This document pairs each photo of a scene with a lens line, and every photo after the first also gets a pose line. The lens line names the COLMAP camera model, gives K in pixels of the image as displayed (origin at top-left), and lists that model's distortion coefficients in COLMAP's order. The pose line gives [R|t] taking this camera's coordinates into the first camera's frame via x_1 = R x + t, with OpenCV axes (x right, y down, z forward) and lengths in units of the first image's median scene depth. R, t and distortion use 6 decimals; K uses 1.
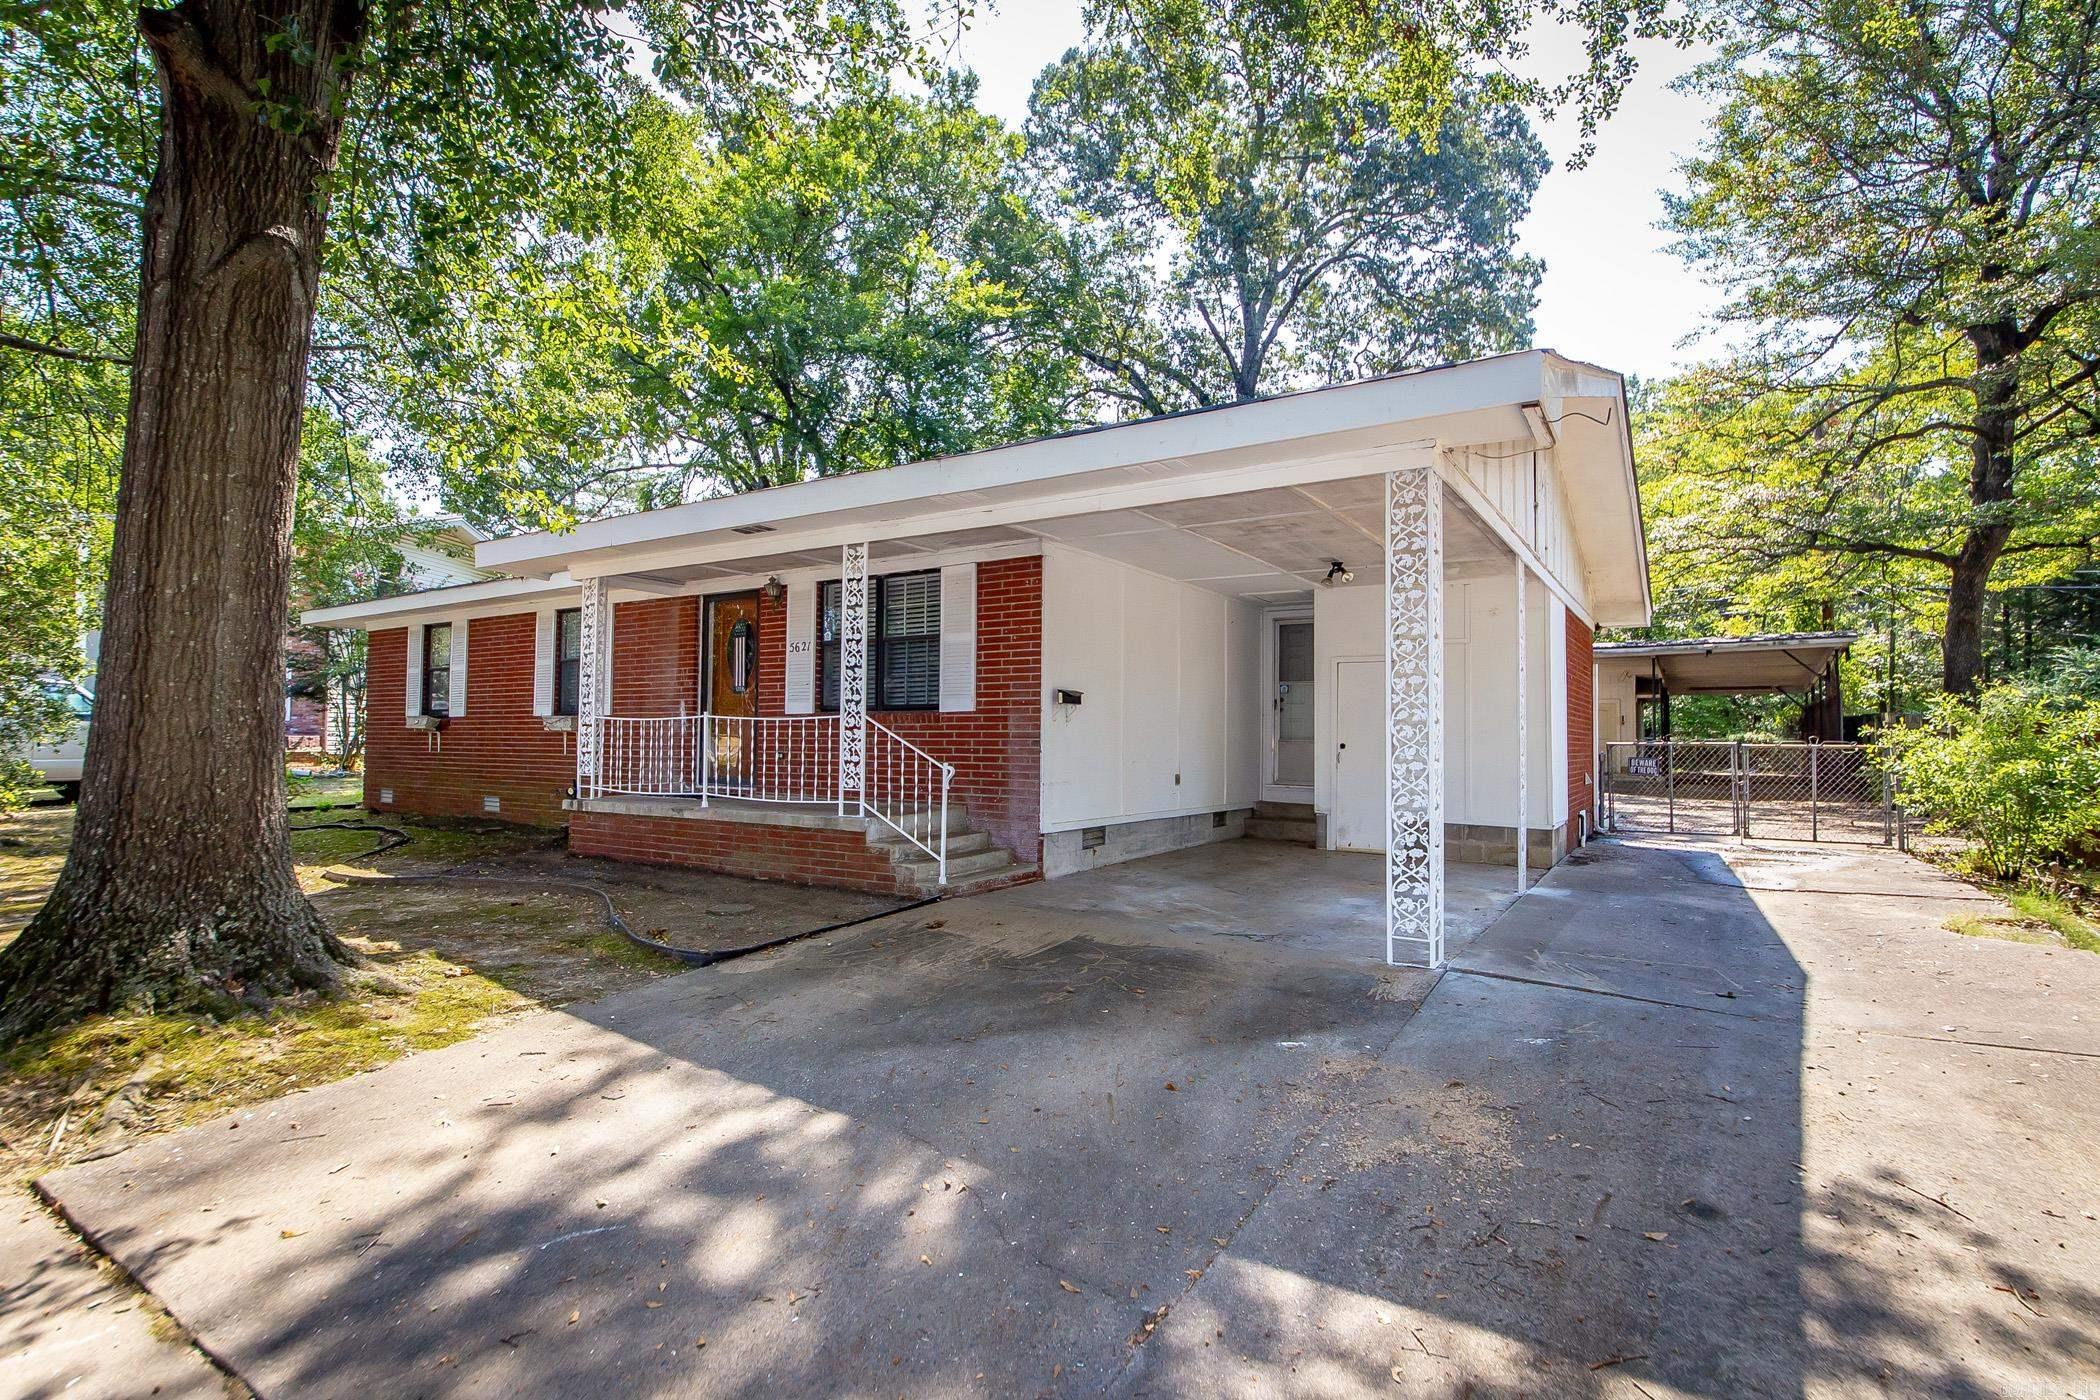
lens RADIAL K [[999.2, 0, 1056.0], [0, 999.2, 702.1], [0, 0, 1]] dist [0.000943, -0.000053]
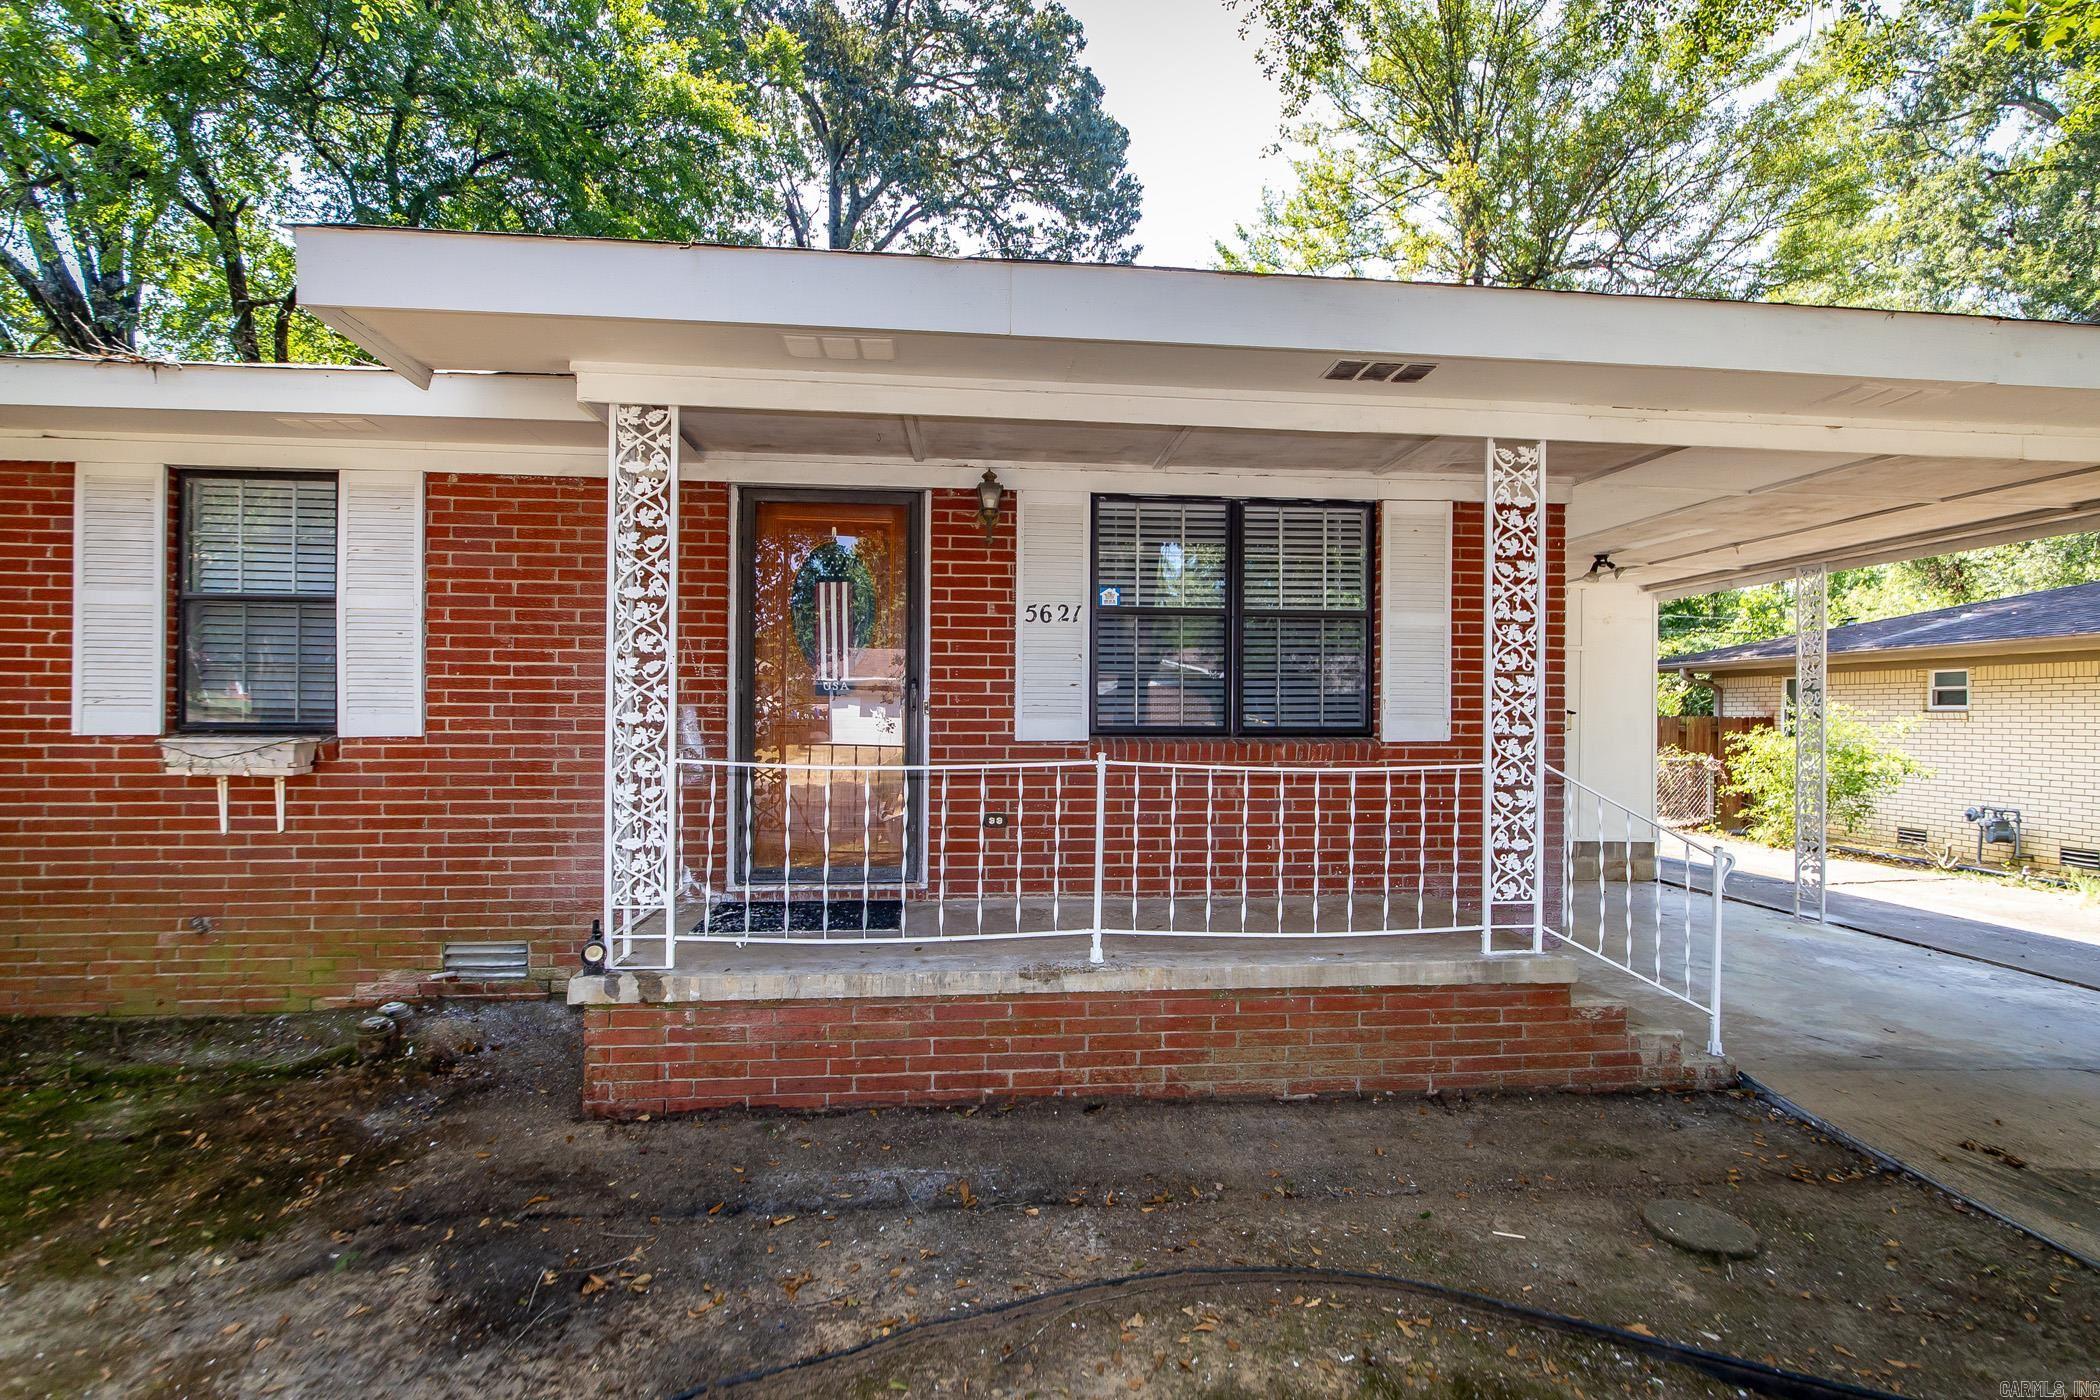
lens RADIAL K [[980.6, 0, 1049.4], [0, 980.6, 708.5], [0, 0, 1]] dist [-0.010819, -0.000296]
pose [[0.787695, 0.000243, 0.616065, -0.654419], [-0.024435, 0.999225, 0.030848, -0.023949], [-0.615580, -0.039353, 0.787091, 0.675185]]
